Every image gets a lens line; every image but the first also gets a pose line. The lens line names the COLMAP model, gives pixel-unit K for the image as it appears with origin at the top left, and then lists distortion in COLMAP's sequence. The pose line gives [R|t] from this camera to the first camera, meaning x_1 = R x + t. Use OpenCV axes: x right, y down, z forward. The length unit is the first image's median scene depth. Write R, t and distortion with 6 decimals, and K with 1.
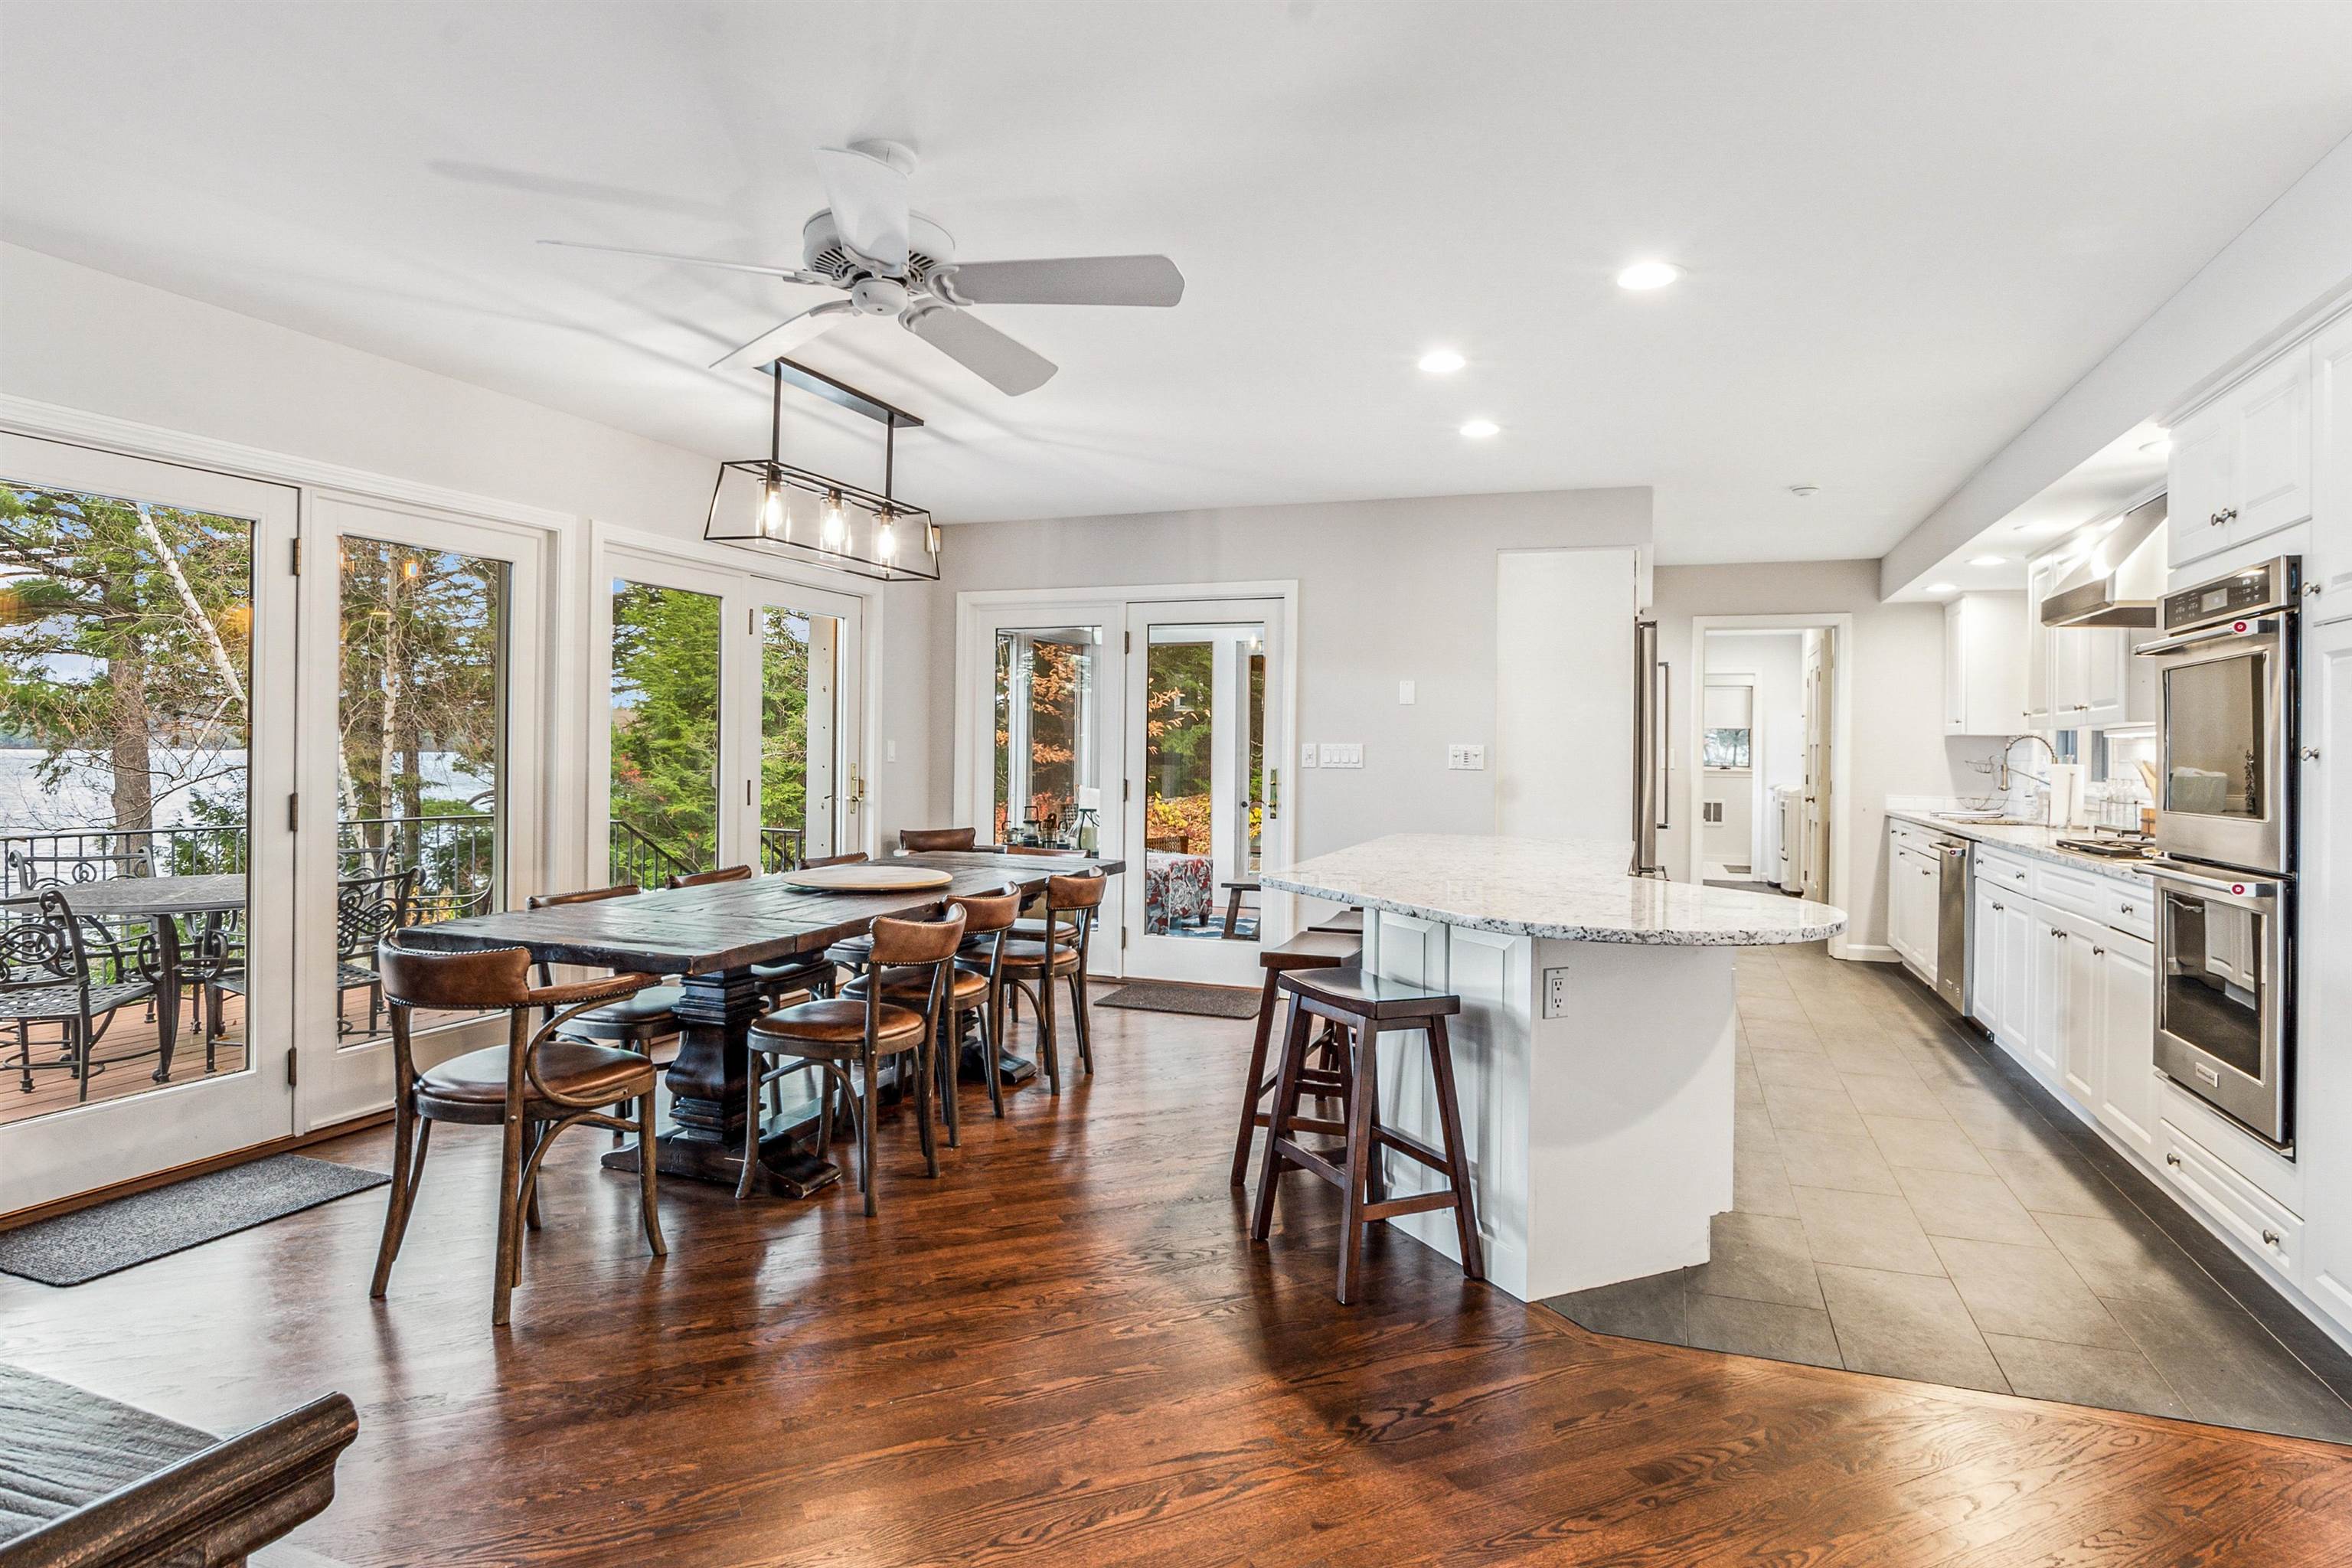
lens RADIAL K [[1316.3, 0, 1175.5], [0, 1316.3, 745.5], [0, 0, 1]] dist [-0.000092, -0.000017]
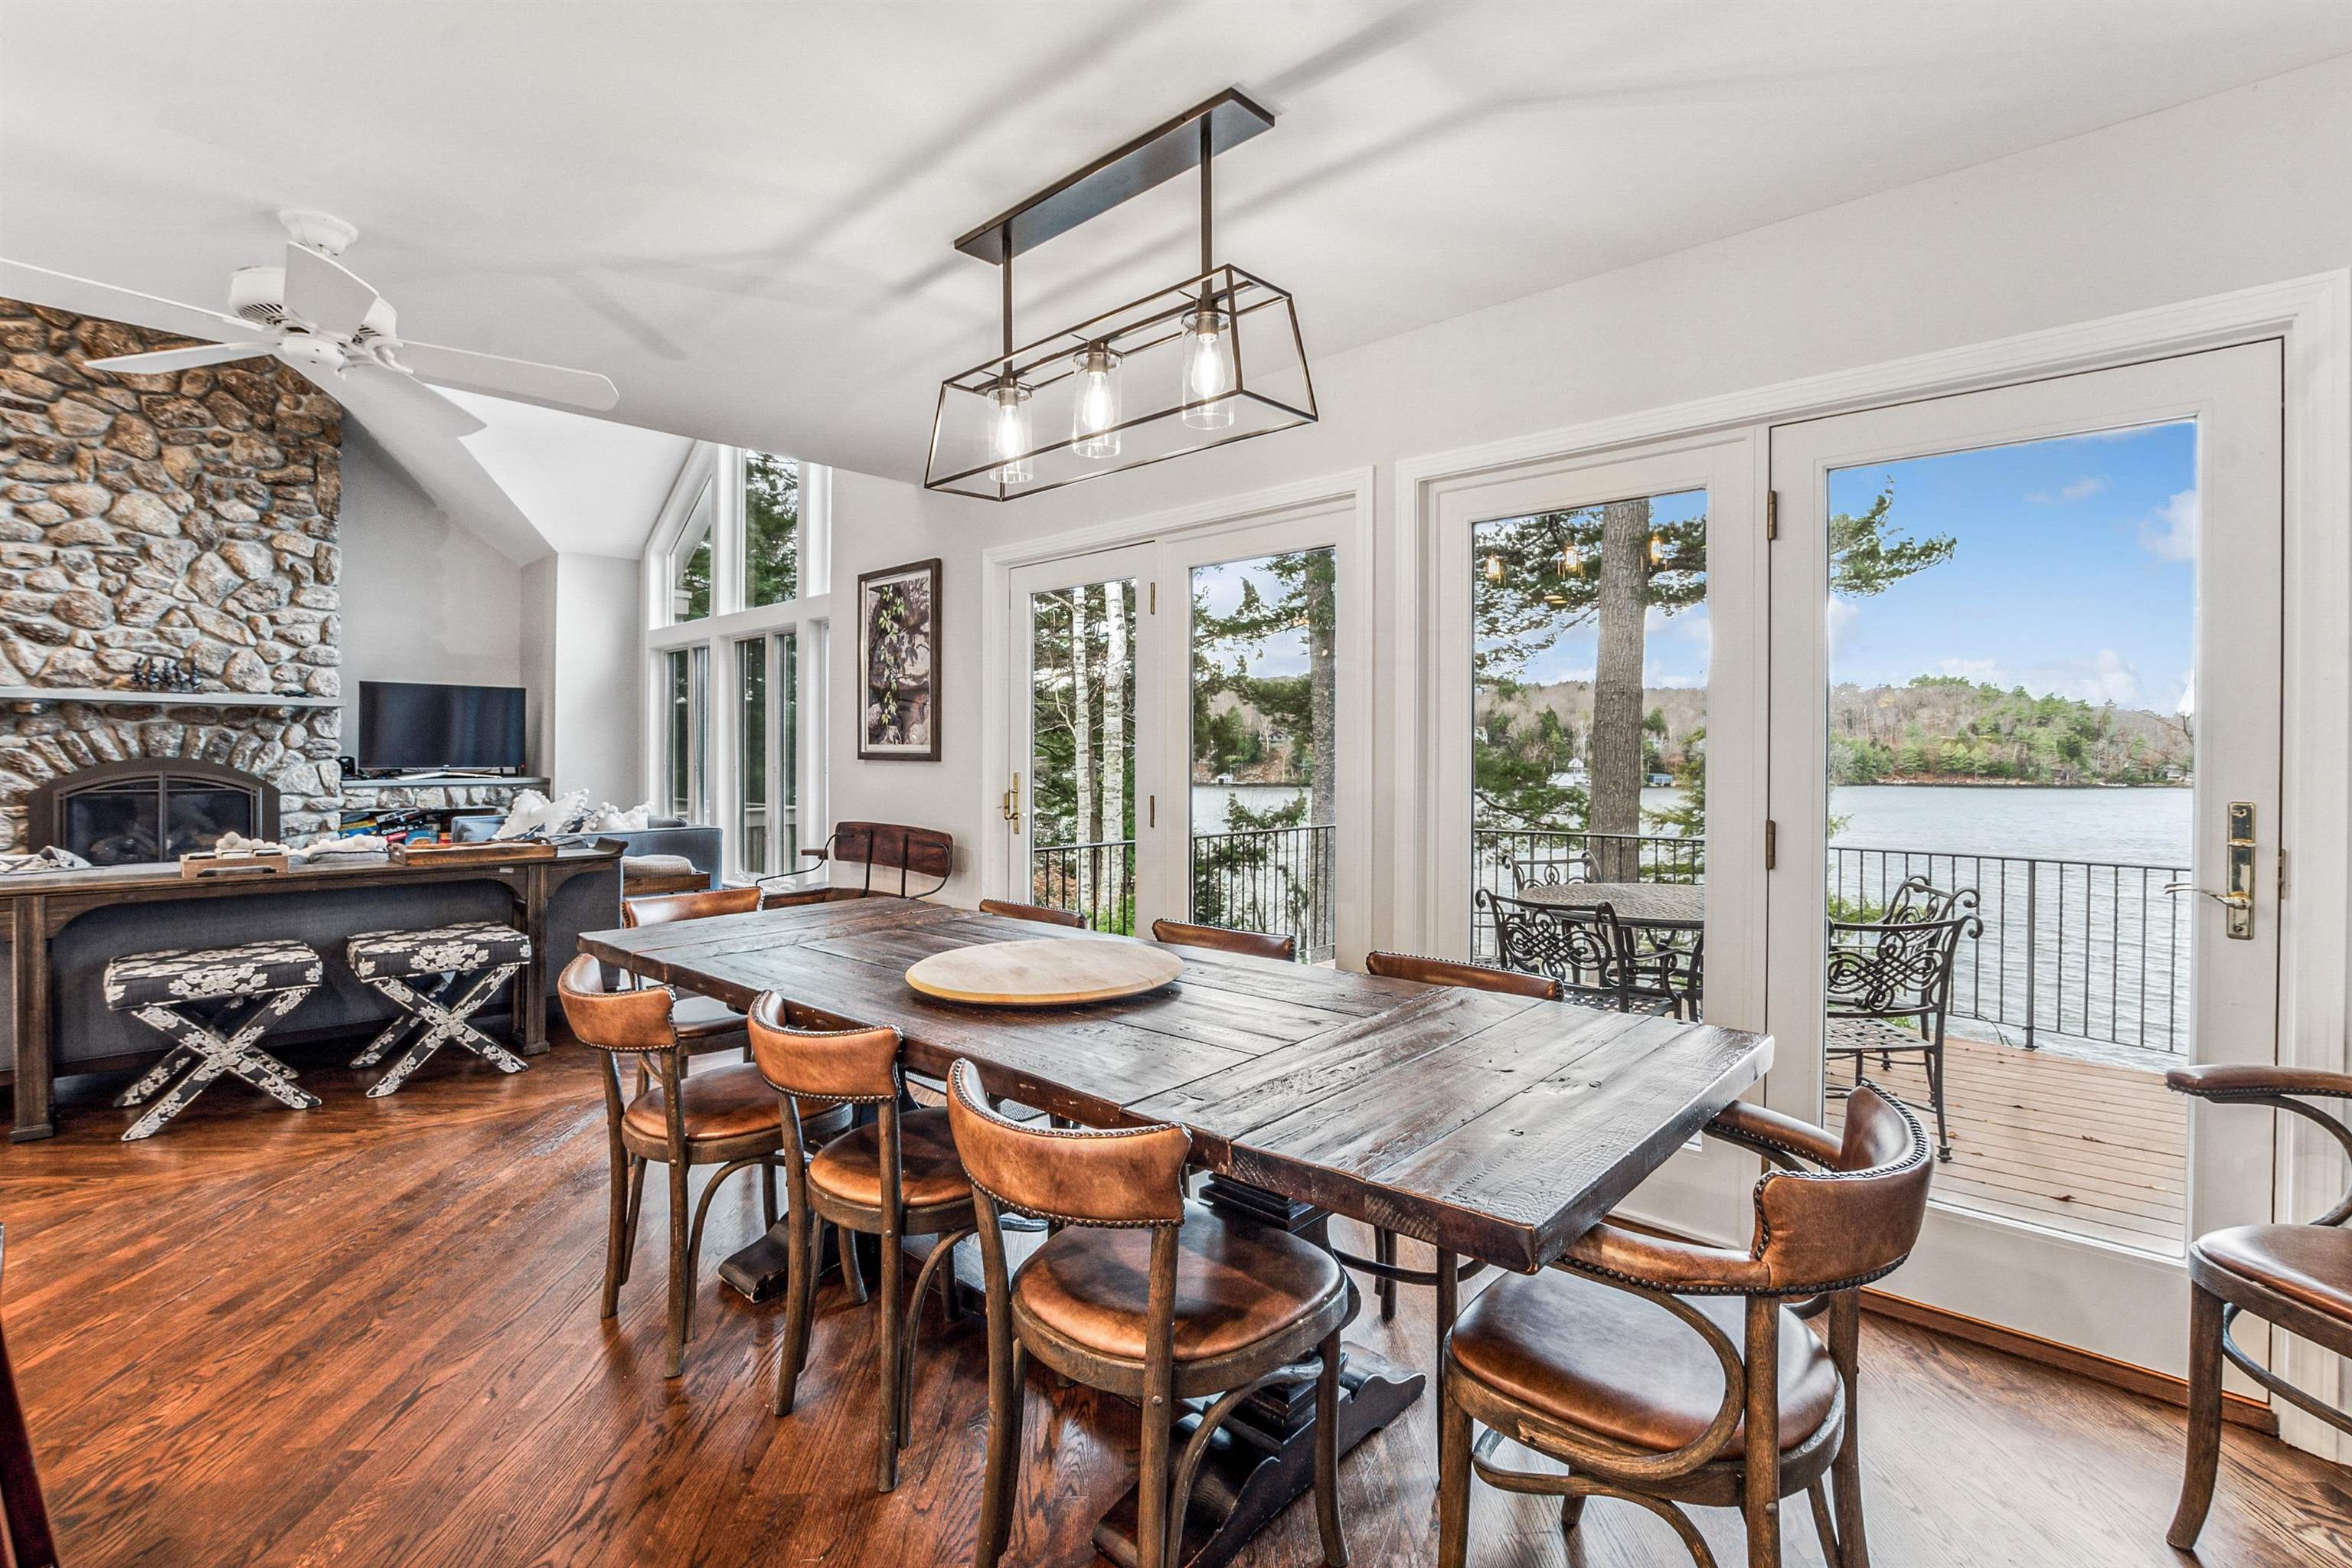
lens RADIAL K [[1069.5, 0, 1175.8], [0, 1069.5, 752.0], [0, 0, 1]] dist [-0.050744, 0.017932]
pose [[-0.396448, -0.001013, -0.918057, 0.230204], [-0.002887, 0.999996, 0.000144, -0.004864], [0.918053, 0.002707, -0.396449, 1.557265]]
